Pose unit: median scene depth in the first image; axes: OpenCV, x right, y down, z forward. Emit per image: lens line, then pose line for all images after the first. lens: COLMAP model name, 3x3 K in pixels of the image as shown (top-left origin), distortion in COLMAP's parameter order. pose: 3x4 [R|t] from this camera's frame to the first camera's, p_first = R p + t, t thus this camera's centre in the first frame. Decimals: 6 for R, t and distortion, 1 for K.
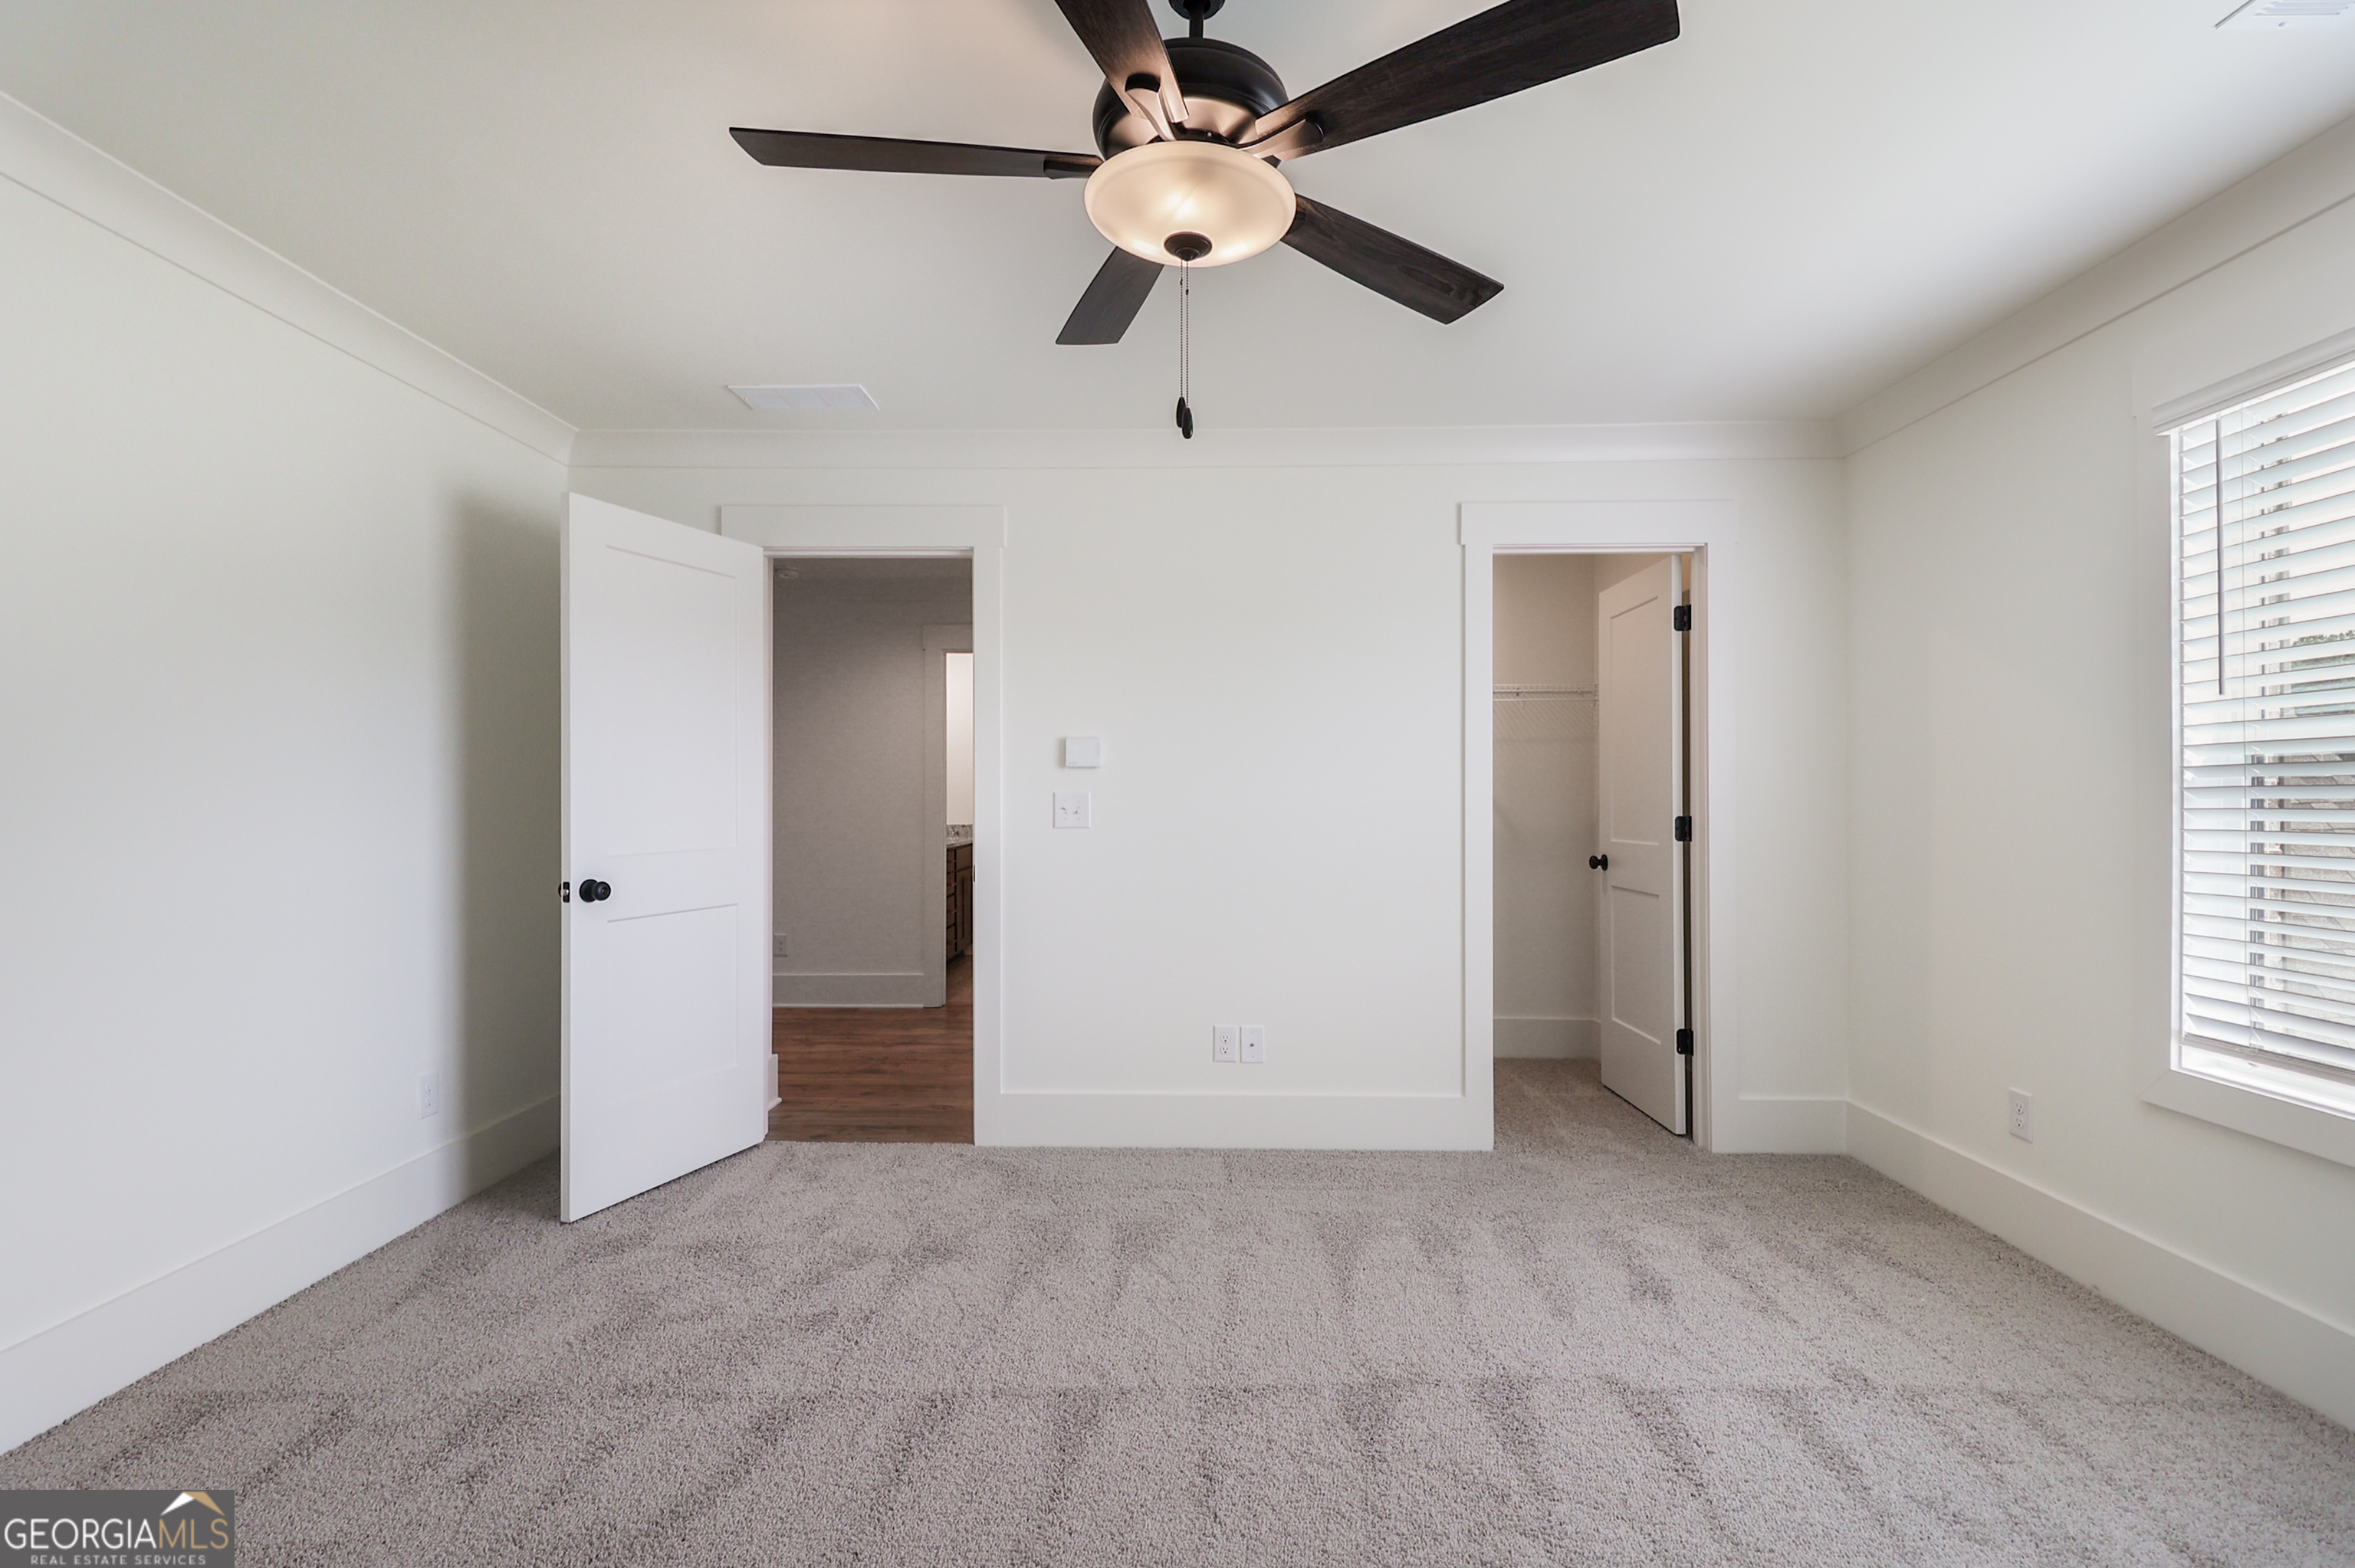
lens RADIAL K [[1088.4, 0, 1180.8], [0, 1088.4, 777.9], [0, 0, 1]] dist [0.015248, -0.010764]
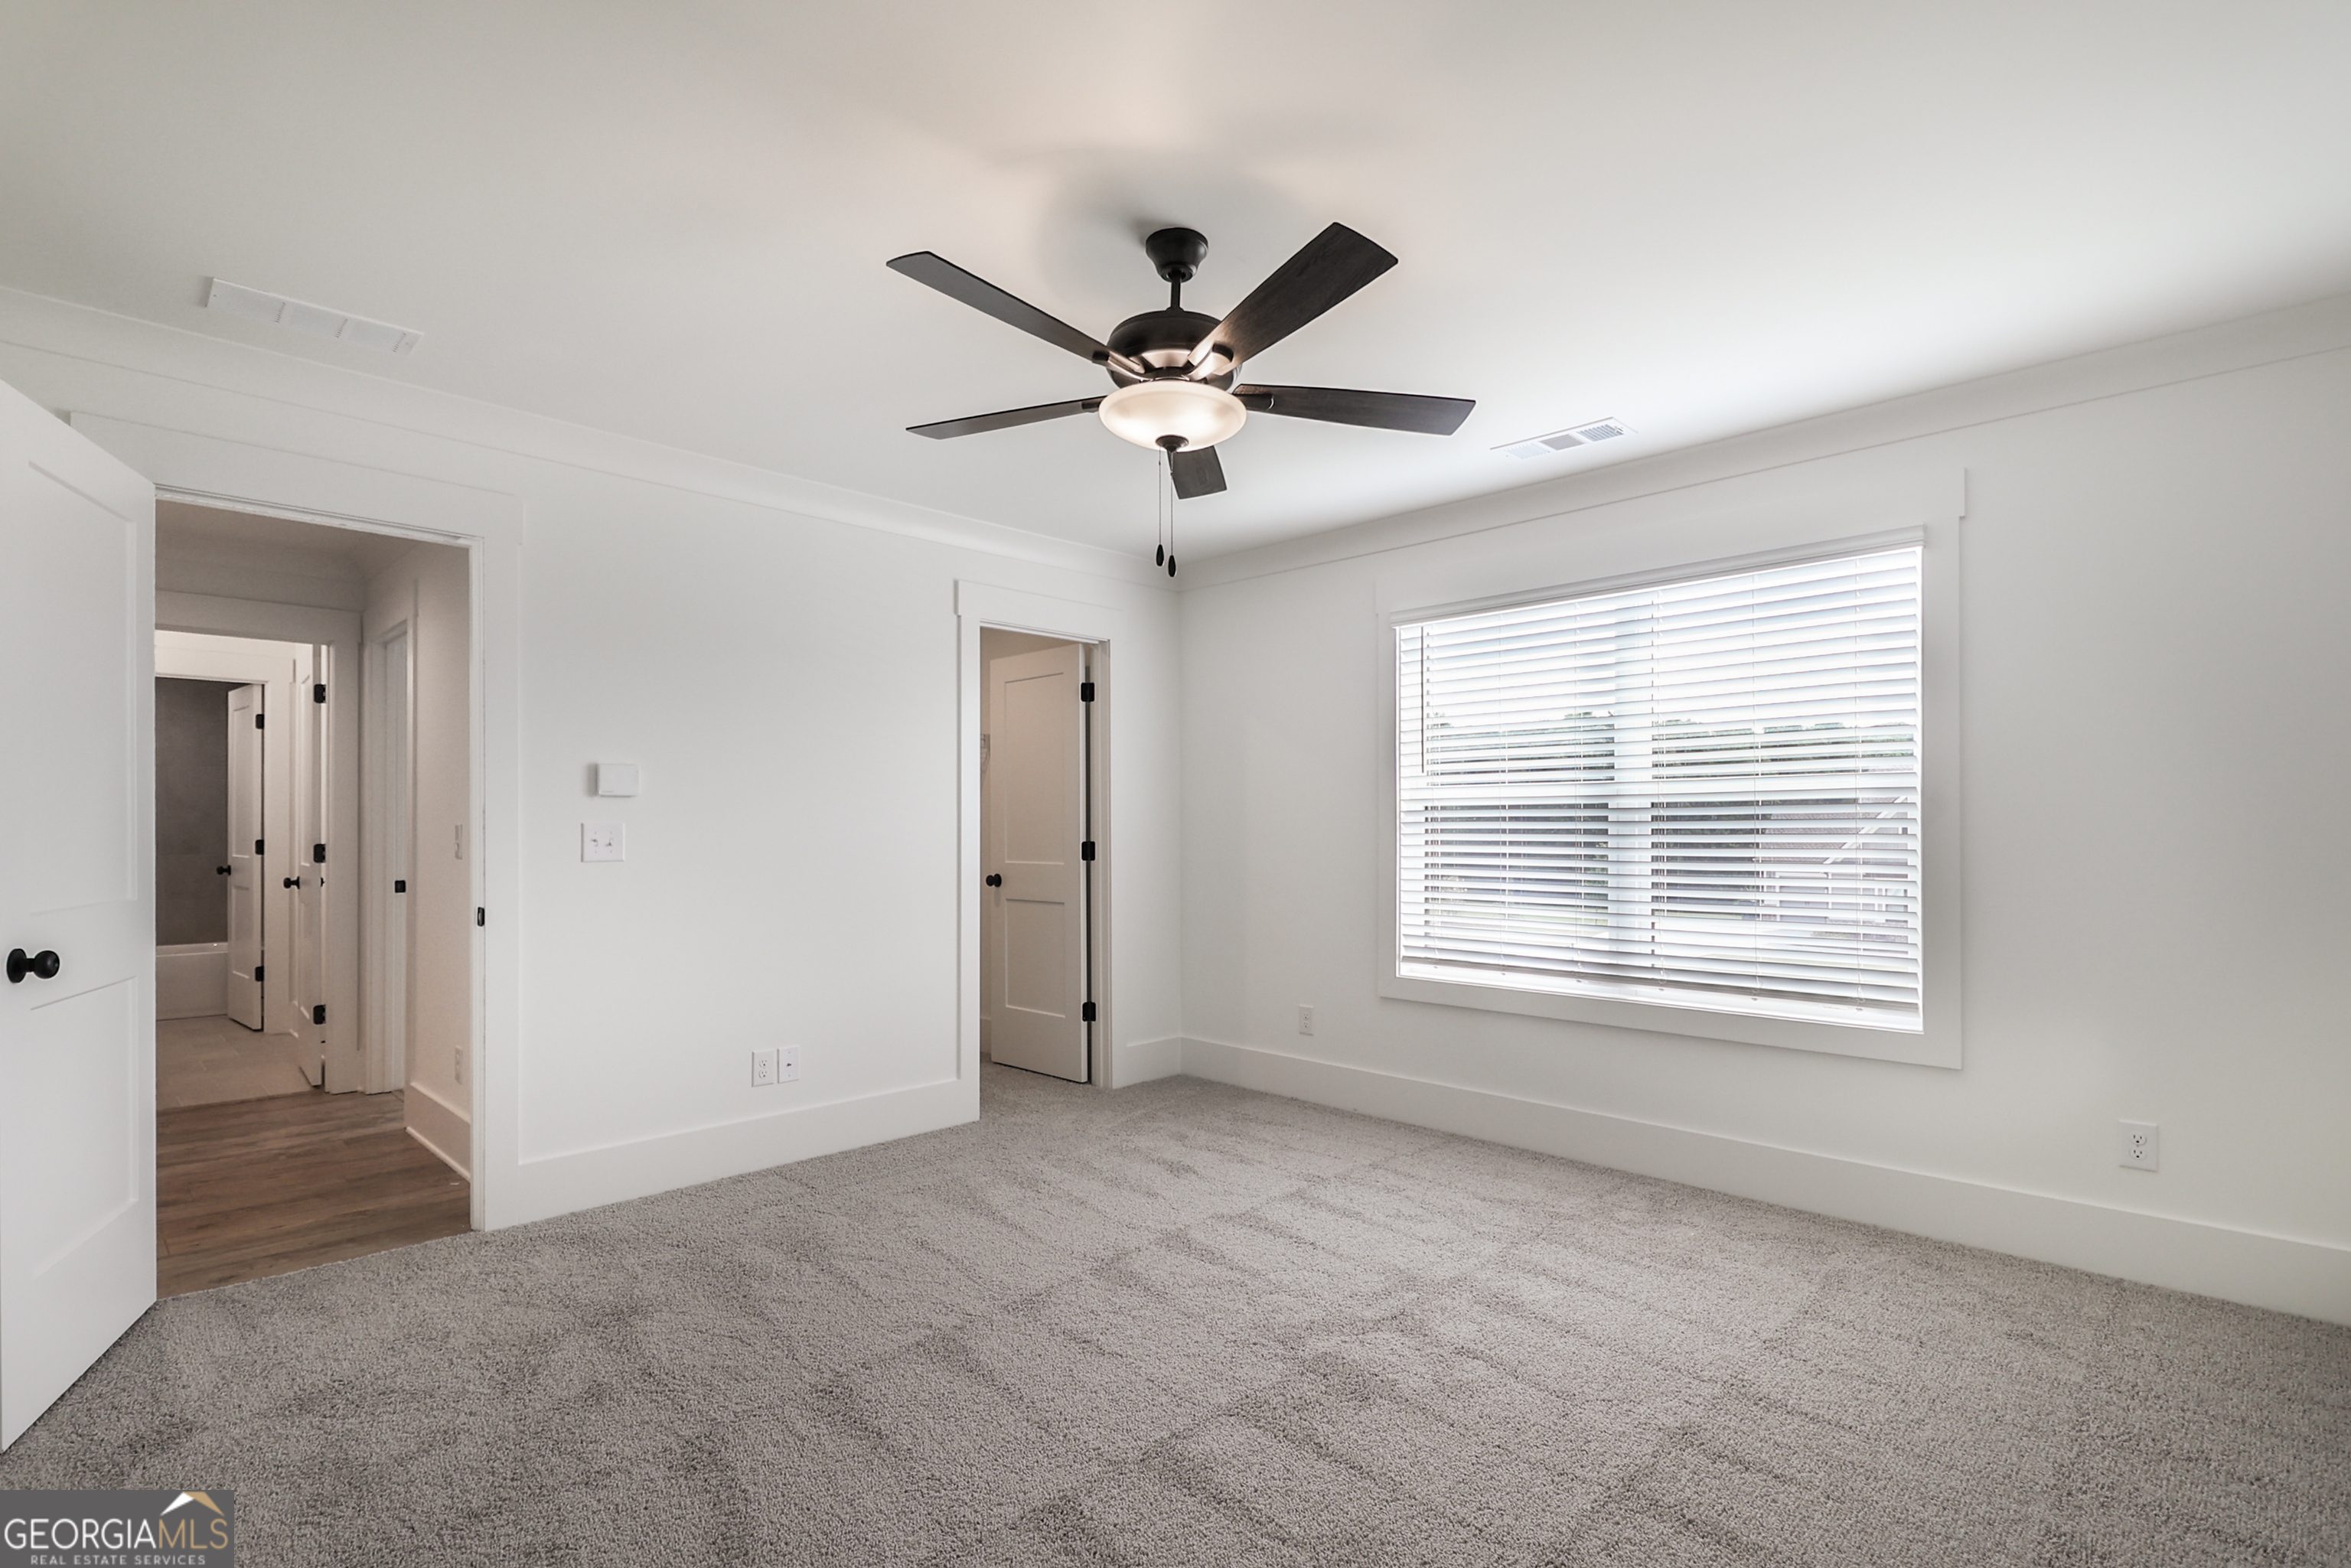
lens RADIAL K [[1086.6, 0, 1188.4], [0, 1086.6, 796.1], [0, 0, 1]] dist [0.015248, -0.010764]
pose [[0.690579, 0.019657, 0.722990, -0.446621], [-0.012660, 0.999806, -0.015091, -0.001878], [-0.723147, 0.001268, 0.690693, -0.001981]]
